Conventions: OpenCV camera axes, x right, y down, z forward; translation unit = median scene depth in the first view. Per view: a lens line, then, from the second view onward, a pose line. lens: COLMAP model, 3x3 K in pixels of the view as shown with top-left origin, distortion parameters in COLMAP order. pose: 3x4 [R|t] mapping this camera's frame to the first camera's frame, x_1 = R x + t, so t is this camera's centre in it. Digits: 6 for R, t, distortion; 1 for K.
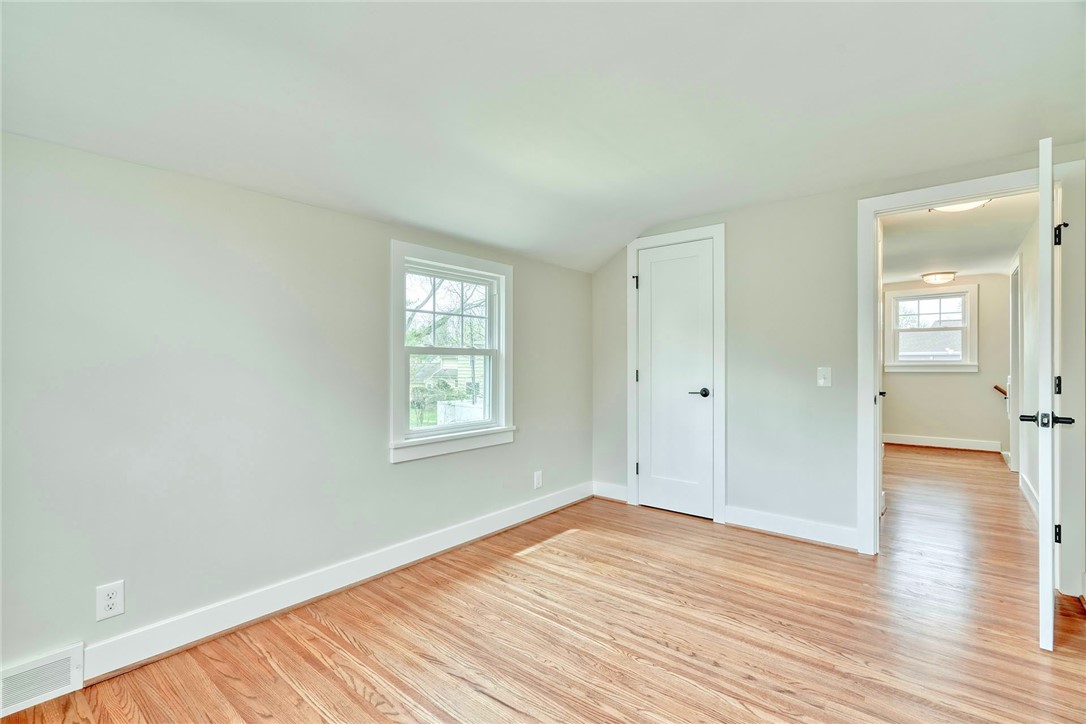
lens RADIAL K [[495.8, 0, 541.1], [0, 495.8, 361.4], [0, 0, 1]] dist [-0.002719, 0.000726]
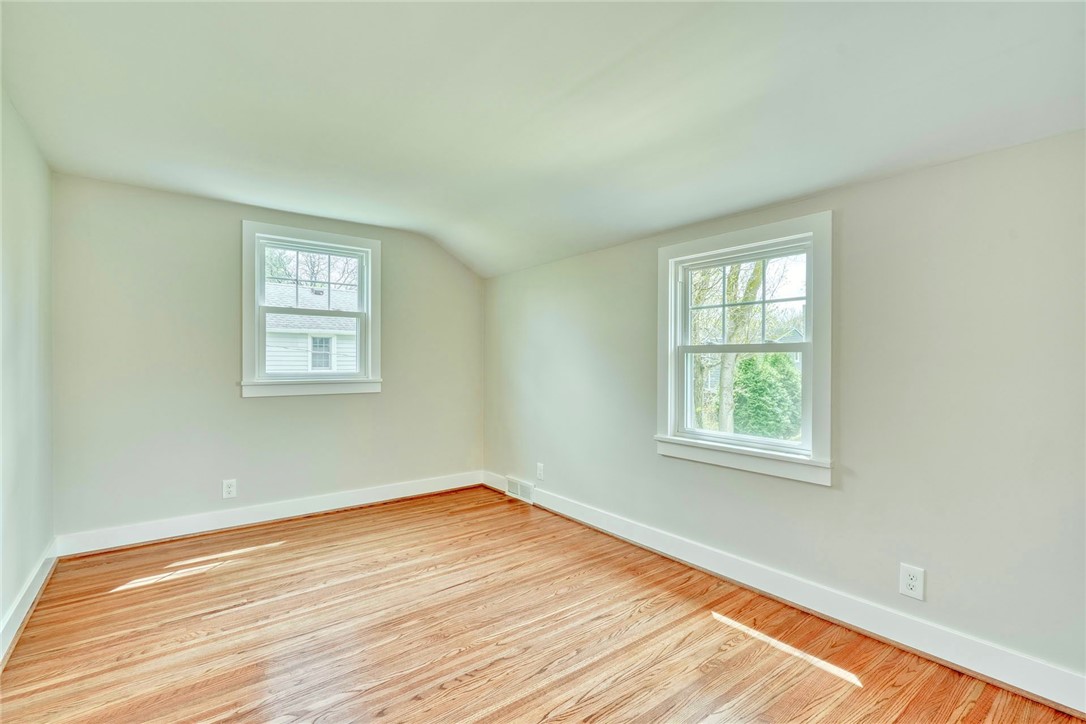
lens RADIAL K [[495.8, 0, 541.1], [0, 495.8, 361.4], [0, 0, 1]] dist [-0.002719, 0.000726]
pose [[-0.217336, 0.002778, -0.976093, 0.897674], [-0.003283, 0.999988, 0.003577, -0.001783], [0.976091, 0.003982, -0.217324, 1.074227]]
